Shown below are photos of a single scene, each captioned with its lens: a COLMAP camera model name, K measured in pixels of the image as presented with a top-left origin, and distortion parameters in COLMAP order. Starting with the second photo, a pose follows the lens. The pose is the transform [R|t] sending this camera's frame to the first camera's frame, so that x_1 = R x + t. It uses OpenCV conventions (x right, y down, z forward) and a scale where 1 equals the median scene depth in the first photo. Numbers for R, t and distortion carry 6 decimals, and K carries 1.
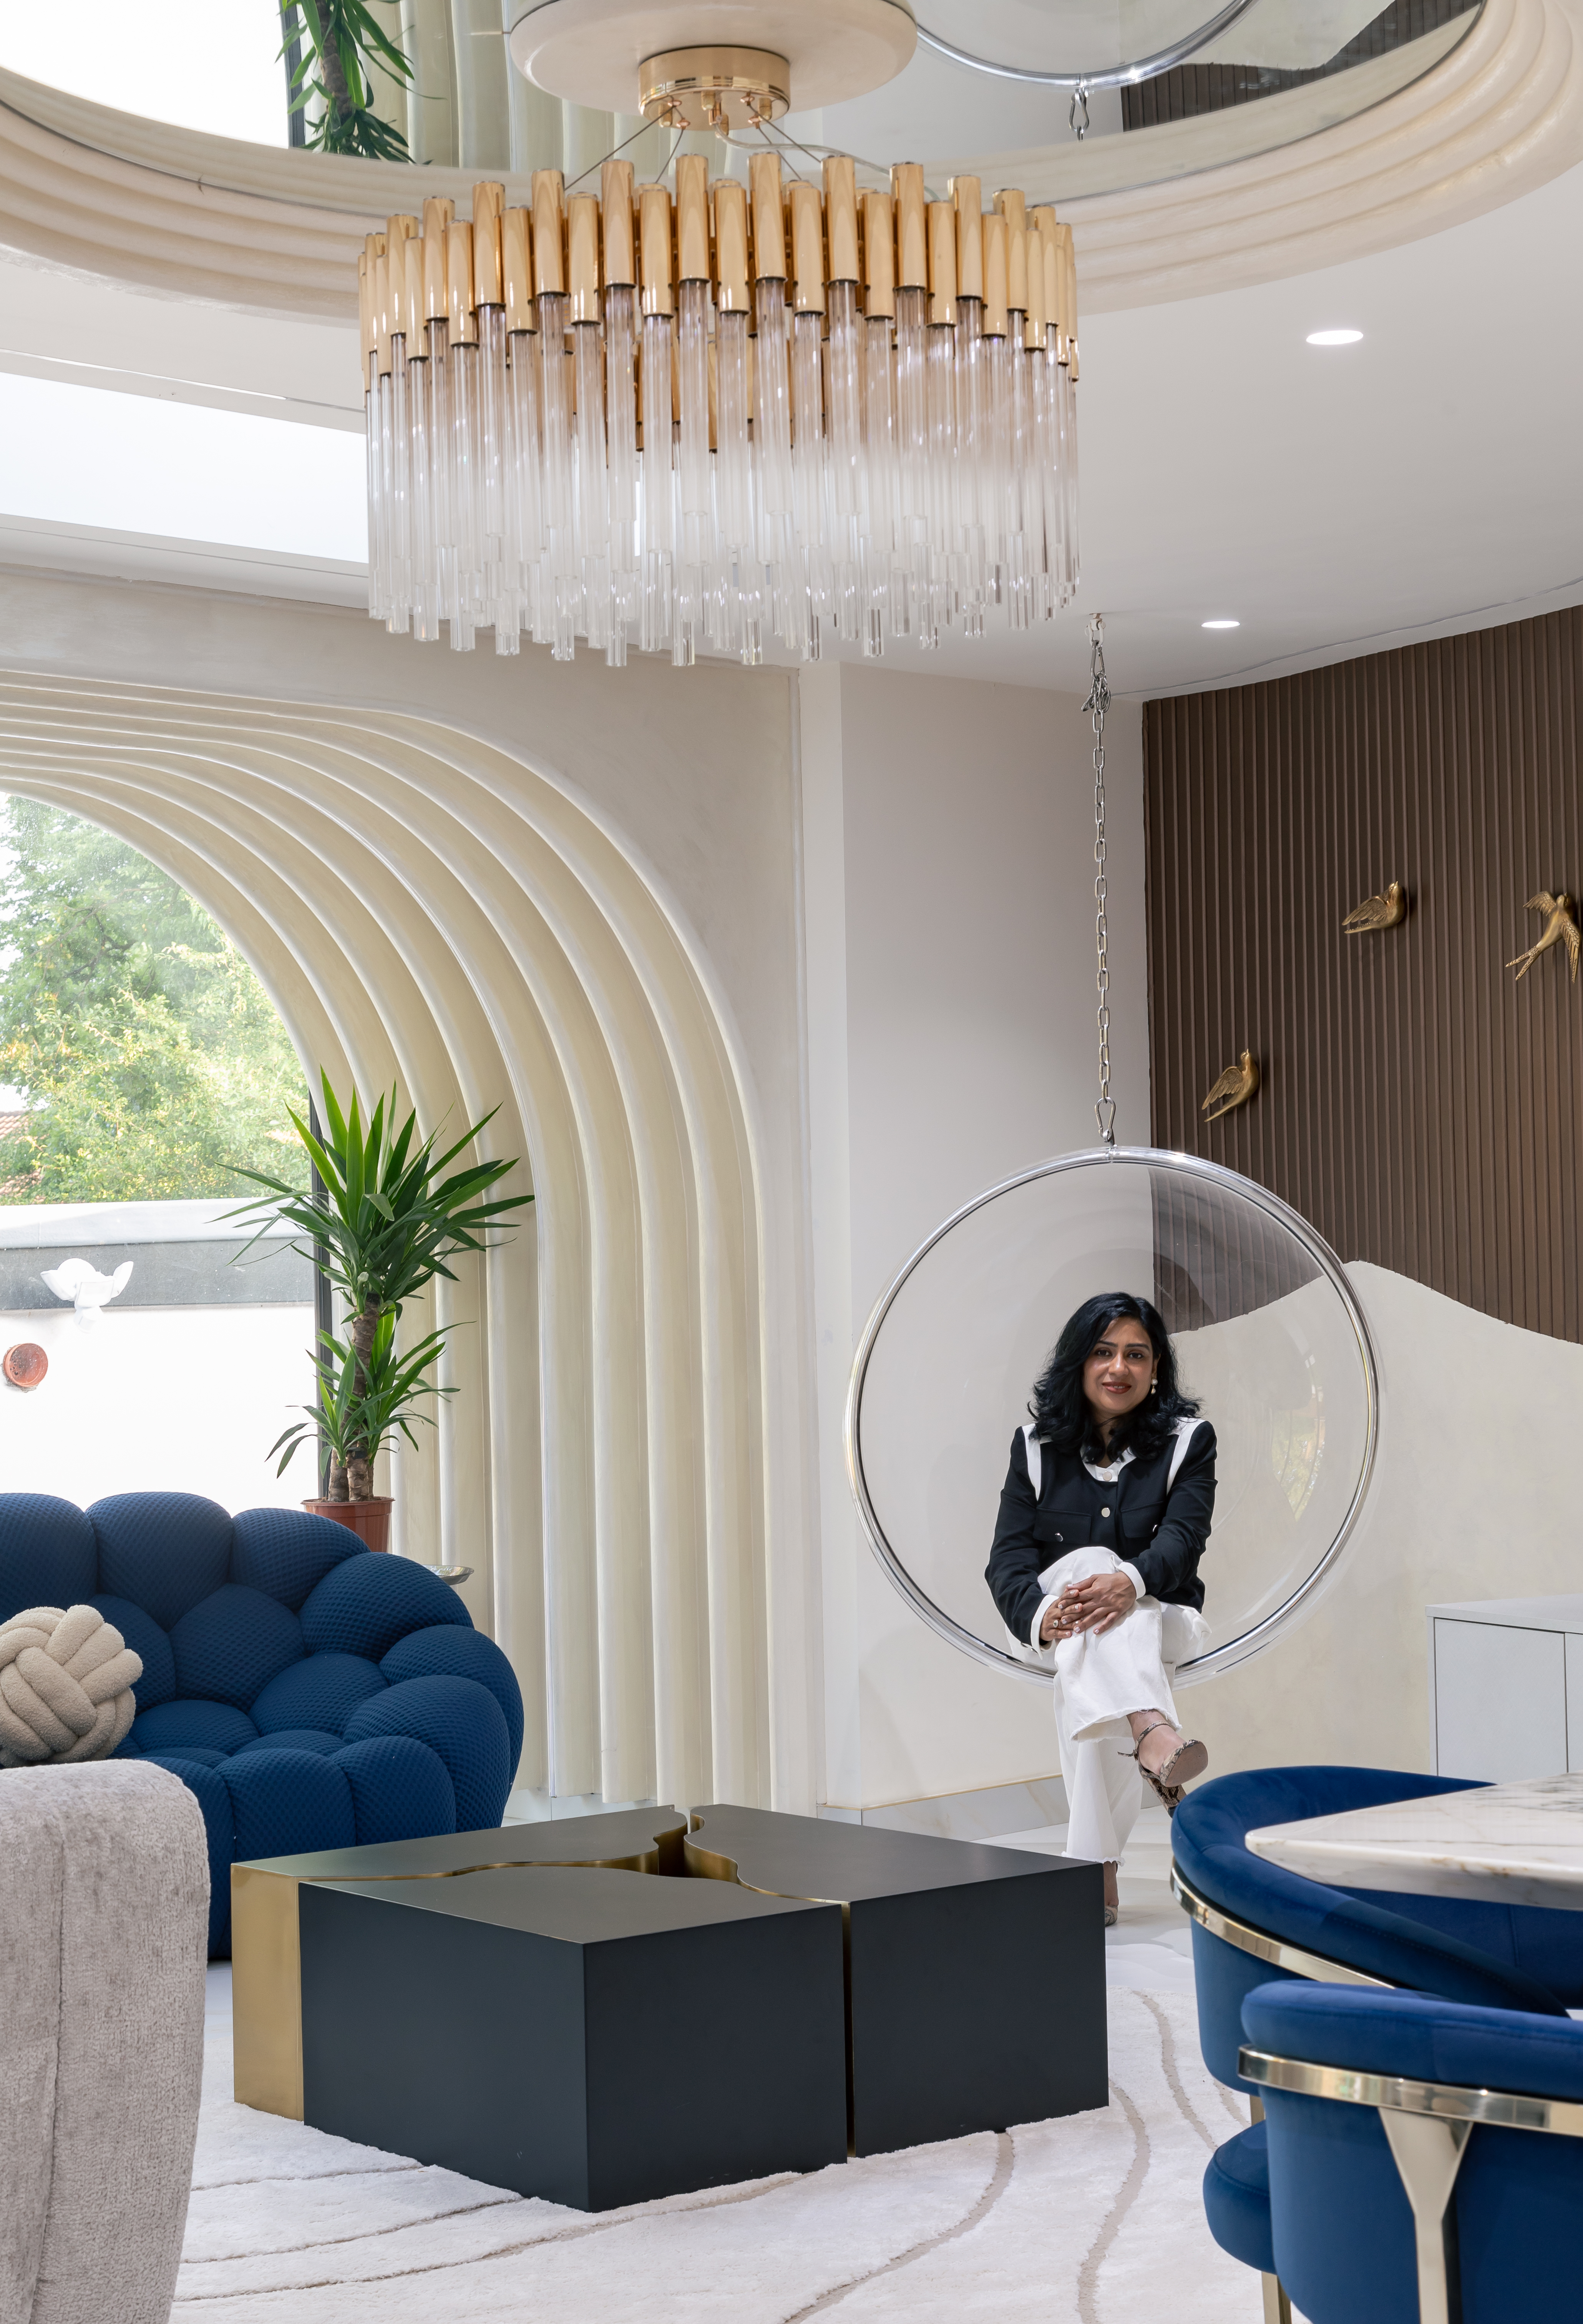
lens RADIAL K [[3711.8, 0, 796.5], [0, 3711.8, 1156.8], [0, 0, 1]] dist [0.010533, 0.000000]
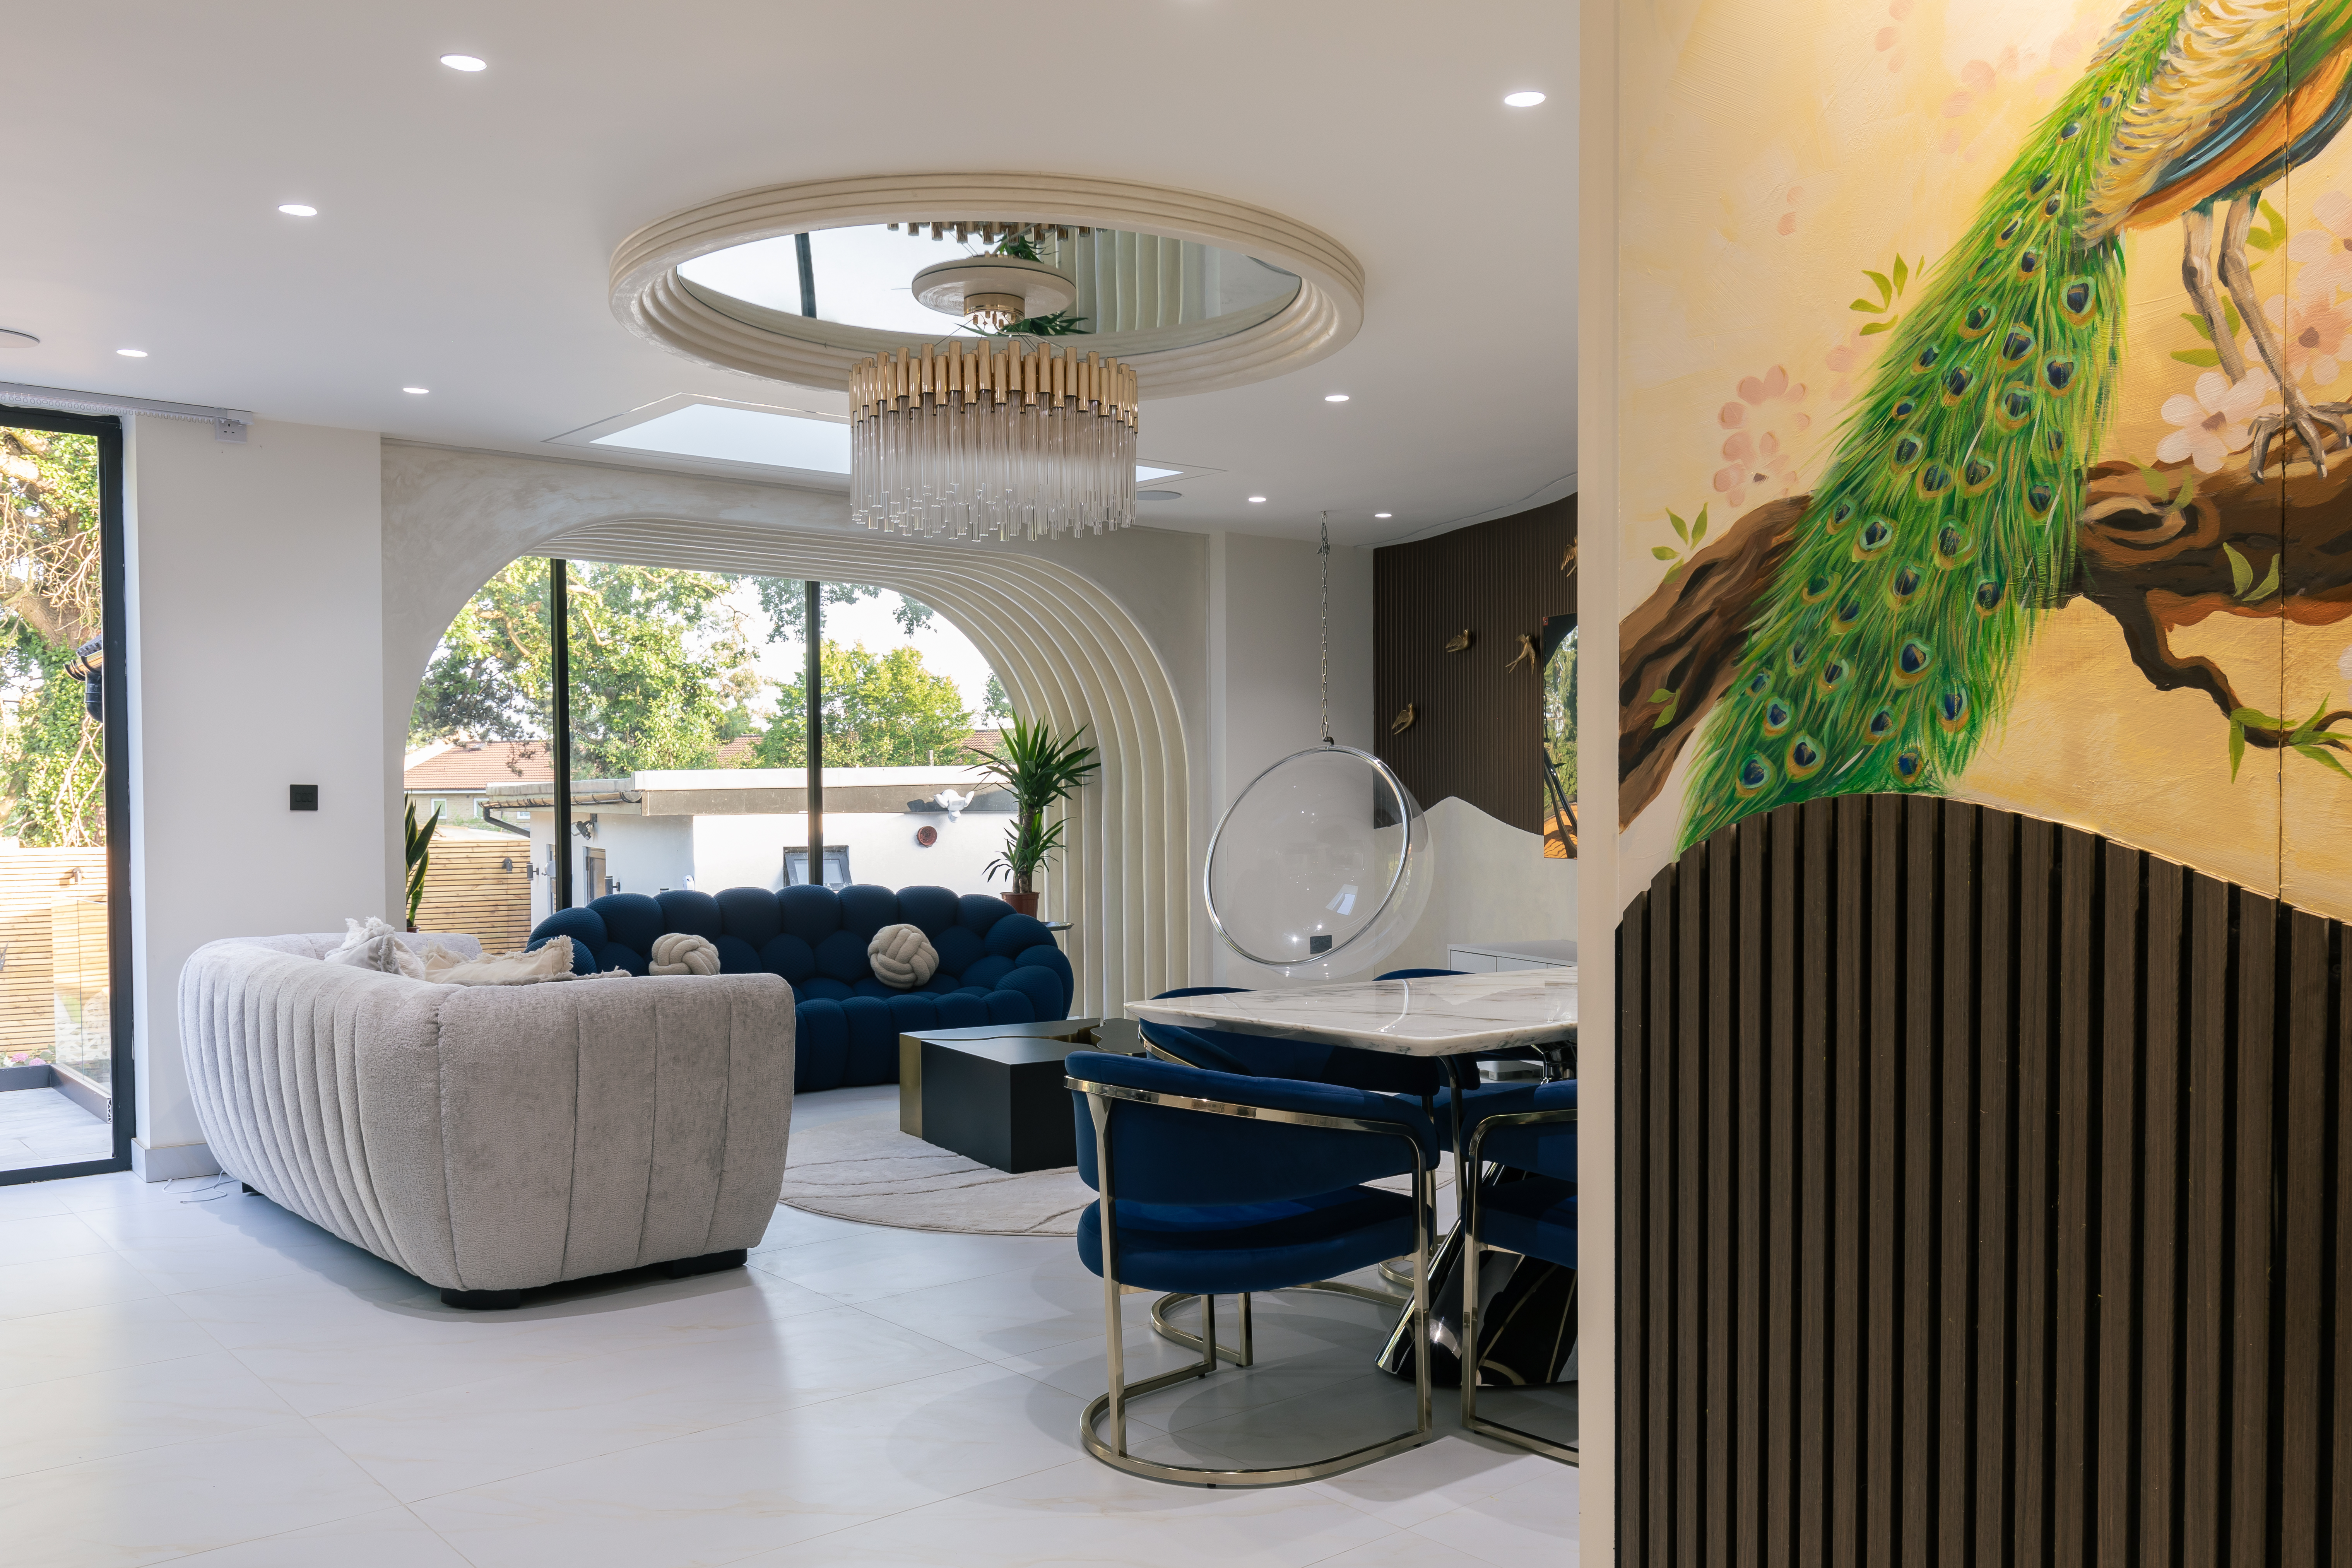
lens RADIAL K [[1712.6, 0, 1169.5], [0, 1712.6, 809.1], [0, 0, 1]] dist [0.011434, 0.001002]
pose [[0.993613, 0.017762, -0.111434, 0.096529], [-0.014089, 0.999334, 0.033661, 0.002775], [0.111958, -0.031876, 0.993202, -0.058274]]
